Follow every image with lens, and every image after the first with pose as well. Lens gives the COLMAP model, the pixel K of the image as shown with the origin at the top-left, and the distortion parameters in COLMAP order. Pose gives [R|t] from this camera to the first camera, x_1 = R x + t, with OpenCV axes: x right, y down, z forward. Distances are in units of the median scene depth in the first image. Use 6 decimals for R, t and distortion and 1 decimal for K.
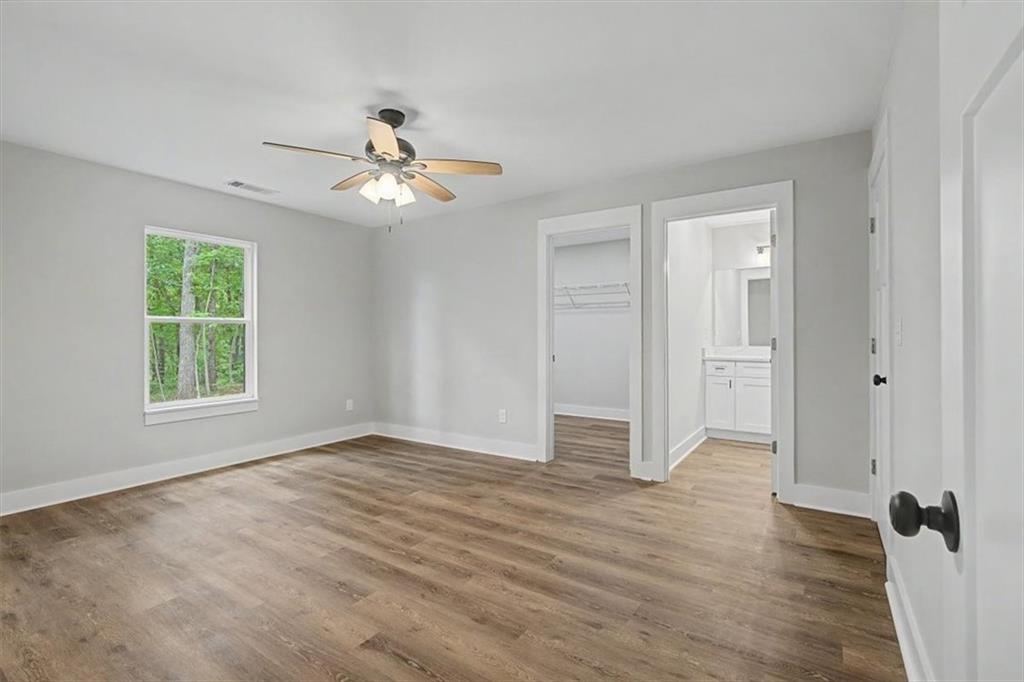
lens RADIAL K [[466.8, 0, 513.9], [0, 466.8, 335.9], [0, 0, 1]] dist [-0.013223, 0.004932]
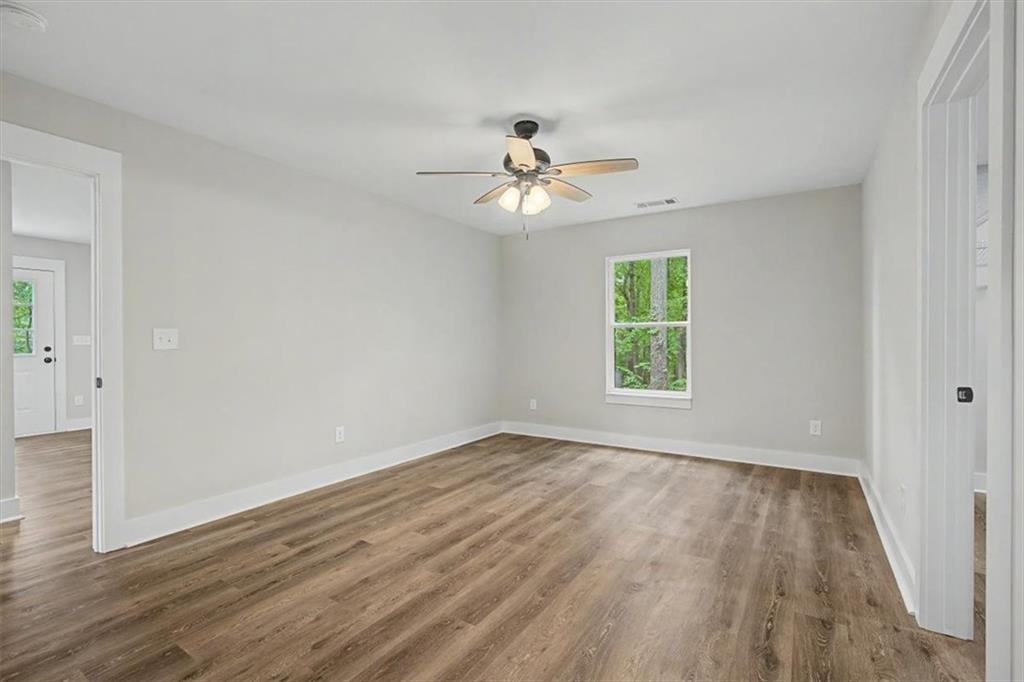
lens RADIAL K [[460.3, 0, 512.0], [0, 460.3, 341.0], [0, 0, 1]] dist [-0.001987, 0.000067]
pose [[0.015177, 0.010076, -0.999834, 0.675536], [0.000793, 0.999949, 0.010089, -0.005393], [0.999885, -0.000946, 0.015168, 0.834248]]
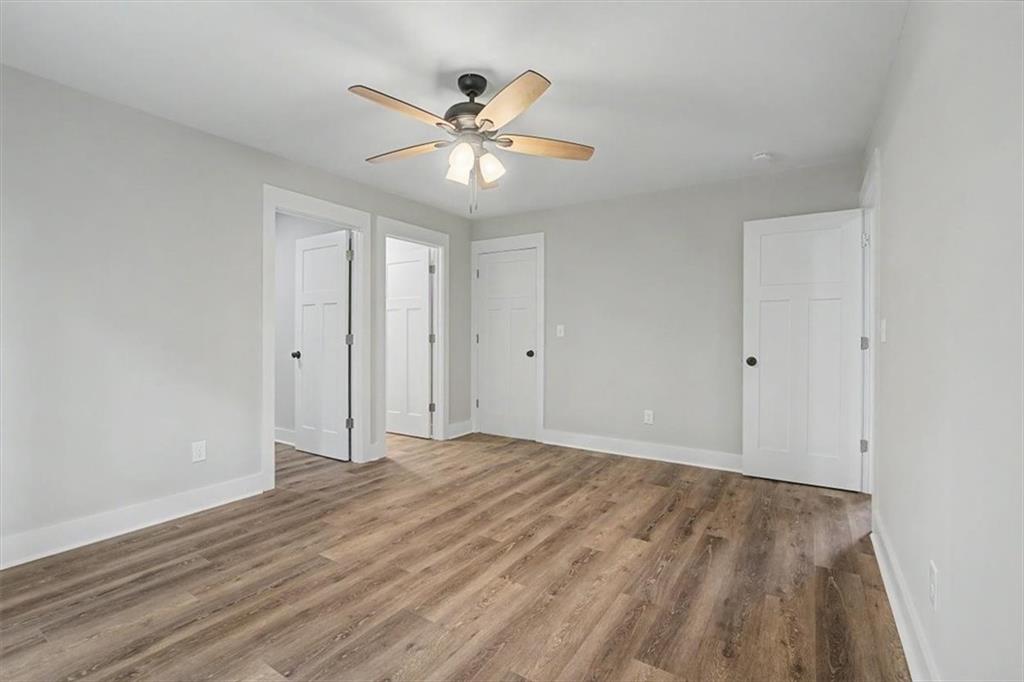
lens RADIAL K [[466.8, 0, 513.9], [0, 466.8, 335.9], [0, 0, 1]] dist [-0.013223, 0.004932]
pose [[-0.015963, -0.003550, 0.999866, -1.014163], [0.000252, 0.999994, 0.003555, 0.006279], [-0.999873, 0.000309, -0.015962, 0.818660]]
